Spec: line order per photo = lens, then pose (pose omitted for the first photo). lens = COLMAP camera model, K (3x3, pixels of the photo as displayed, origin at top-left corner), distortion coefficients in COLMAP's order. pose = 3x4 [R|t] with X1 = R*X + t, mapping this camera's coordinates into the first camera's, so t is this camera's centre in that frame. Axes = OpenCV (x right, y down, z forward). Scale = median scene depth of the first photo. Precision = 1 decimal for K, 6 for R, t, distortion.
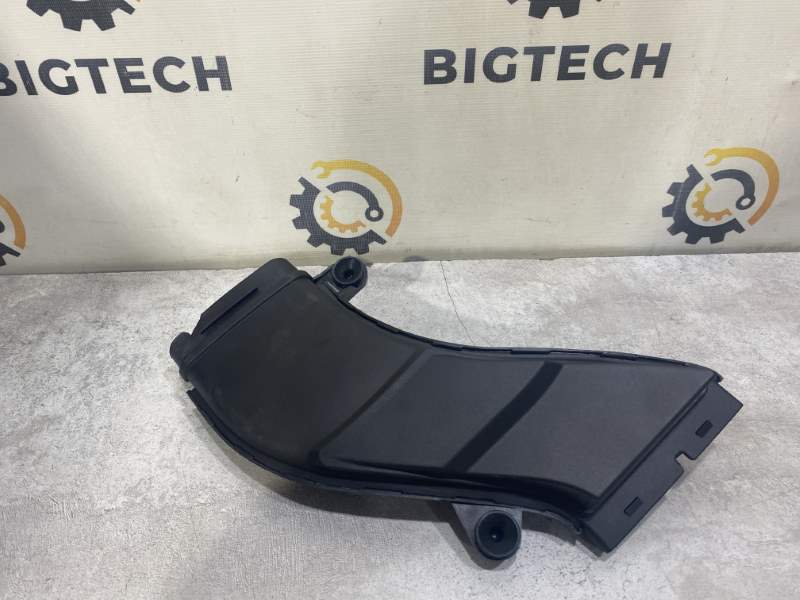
lens RADIAL K [[621.0, 0, 401.4], [0, 621.0, 296.4], [0, 0, 1]] dist [0.015465, -0.027054]
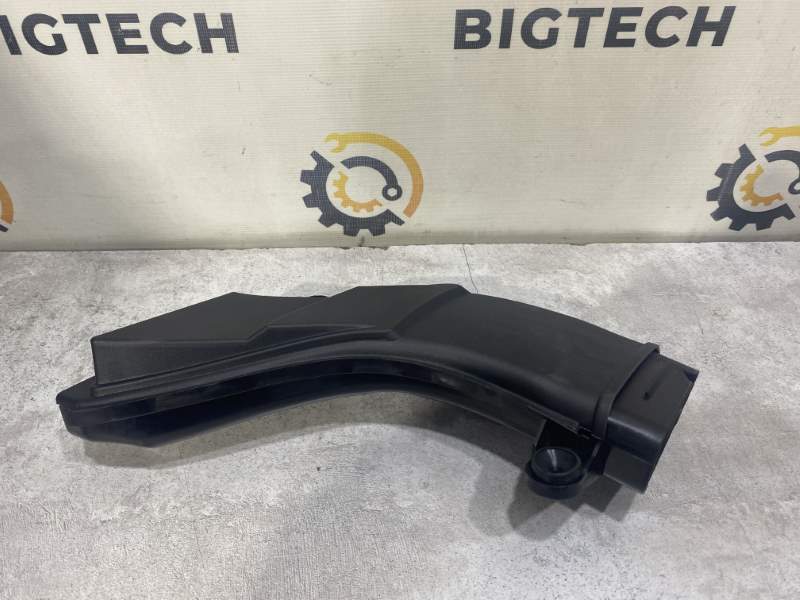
lens RADIAL K [[621.0, 0, 396.5], [0, 621.0, 298.4], [0, 0, 1]] dist [0.015465, -0.027054]
pose [[0.999829, 0.017946, -0.004367, -0.032466], [-0.017653, 0.998054, 0.059803, -0.033484], [0.005432, -0.059716, 0.998201, 0.081316]]
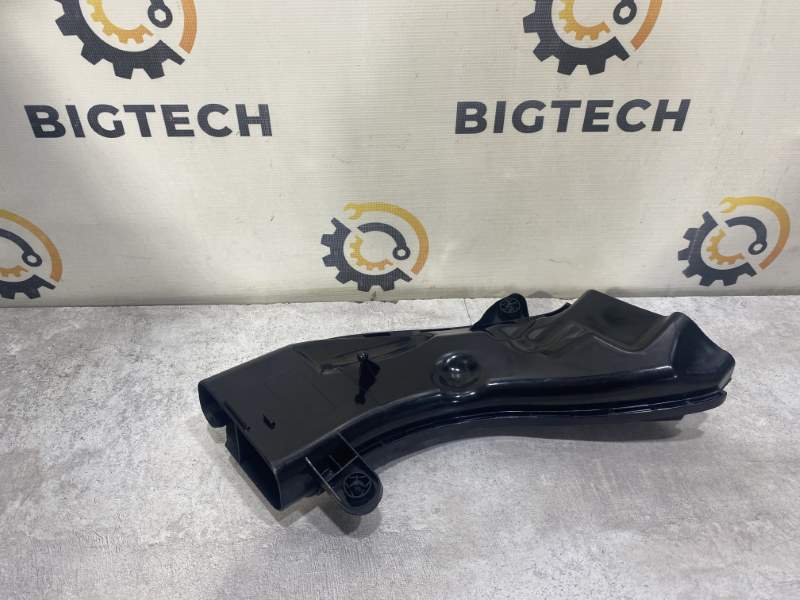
lens RADIAL K [[621.0, 0, 403.7], [0, 621.0, 294.6], [0, 0, 1]] dist [0.015465, -0.027054]
pose [[0.999828, 0.014238, 0.011912, -0.054663], [-0.013778, 0.999189, -0.037830, -0.026232], [-0.012441, 0.037659, 0.999213, -0.033341]]
